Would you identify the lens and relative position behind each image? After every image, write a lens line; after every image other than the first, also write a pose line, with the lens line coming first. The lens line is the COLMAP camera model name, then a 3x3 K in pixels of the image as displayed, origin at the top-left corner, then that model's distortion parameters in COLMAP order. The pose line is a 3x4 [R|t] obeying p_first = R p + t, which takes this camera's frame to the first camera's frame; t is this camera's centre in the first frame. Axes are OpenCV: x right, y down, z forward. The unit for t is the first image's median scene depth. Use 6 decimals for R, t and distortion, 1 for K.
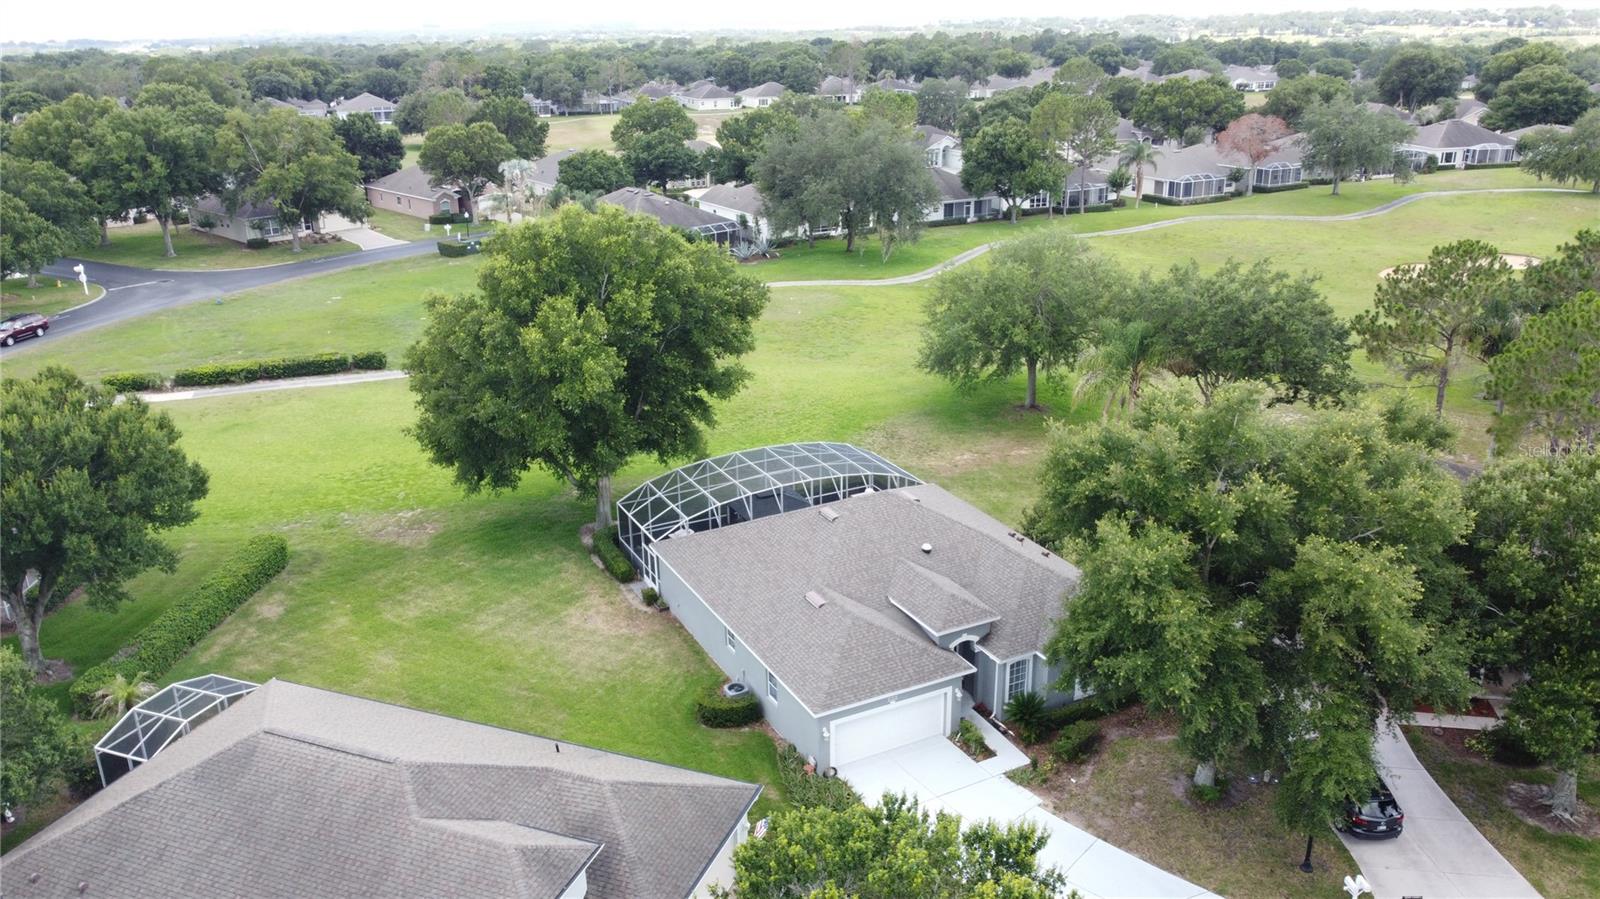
lens RADIAL K [[1212.3, 0, 797.6], [0, 1212.3, 453.0], [0, 0, 1]] dist [-0.001239, -0.004564]
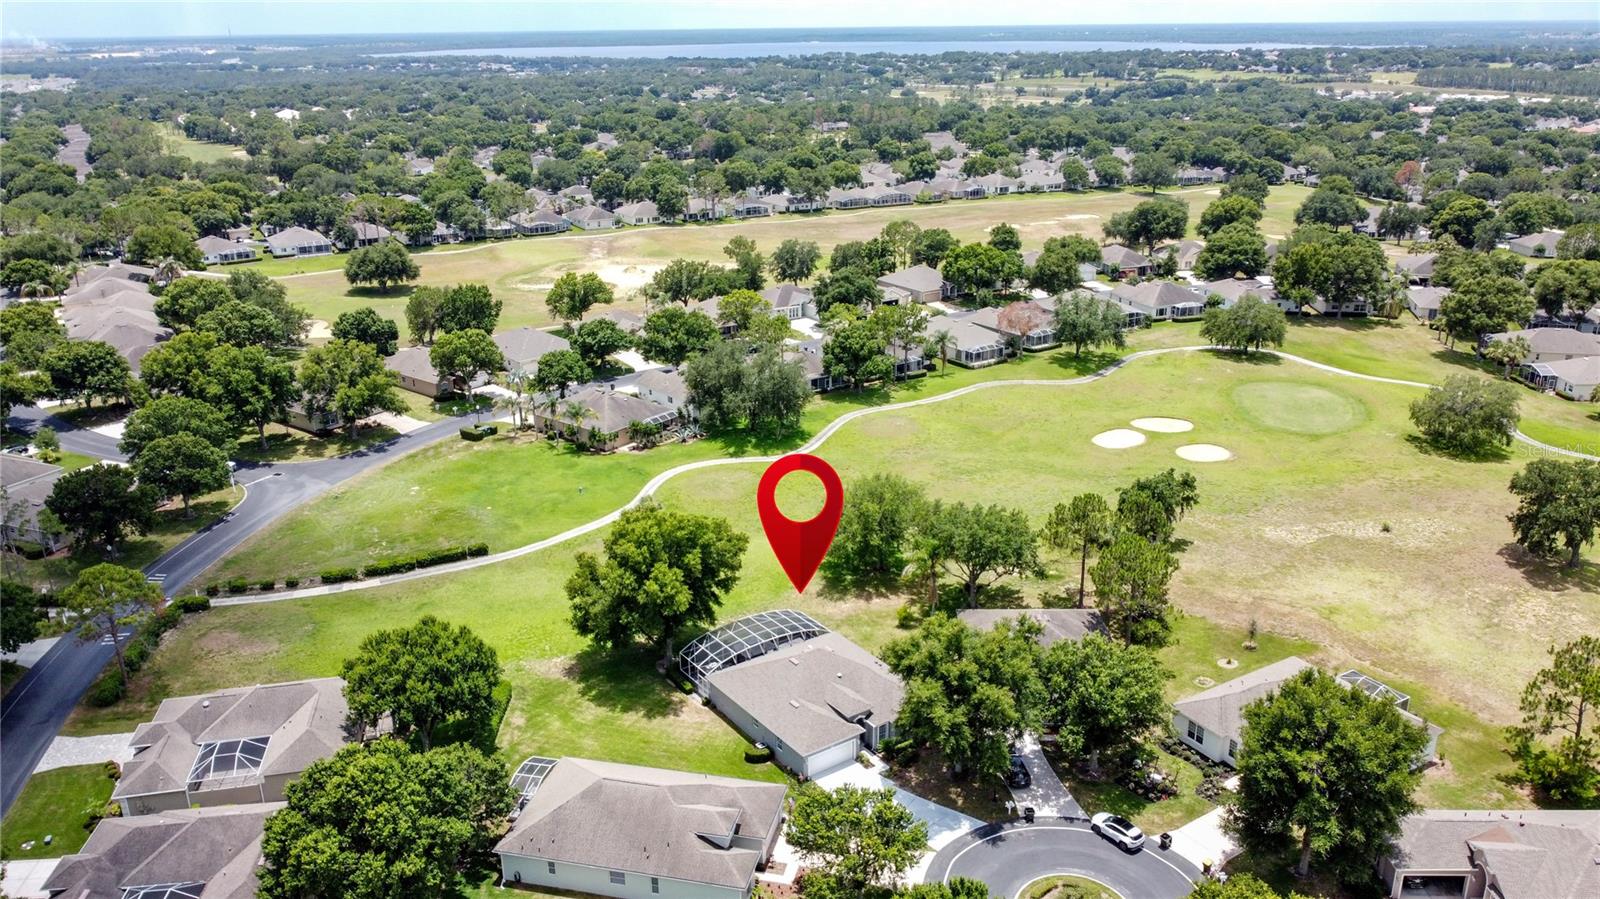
lens RADIAL K [[1212.3, 0, 802.5], [0, 1212.3, 448.6], [0, 0, 1]] dist [-0.001239, -0.004564]
pose [[0.990380, -0.039980, 0.132476, -0.098783], [0.041982, 0.999042, -0.012356, -0.129213], [-0.131855, 0.017798, 0.991109, -0.498439]]
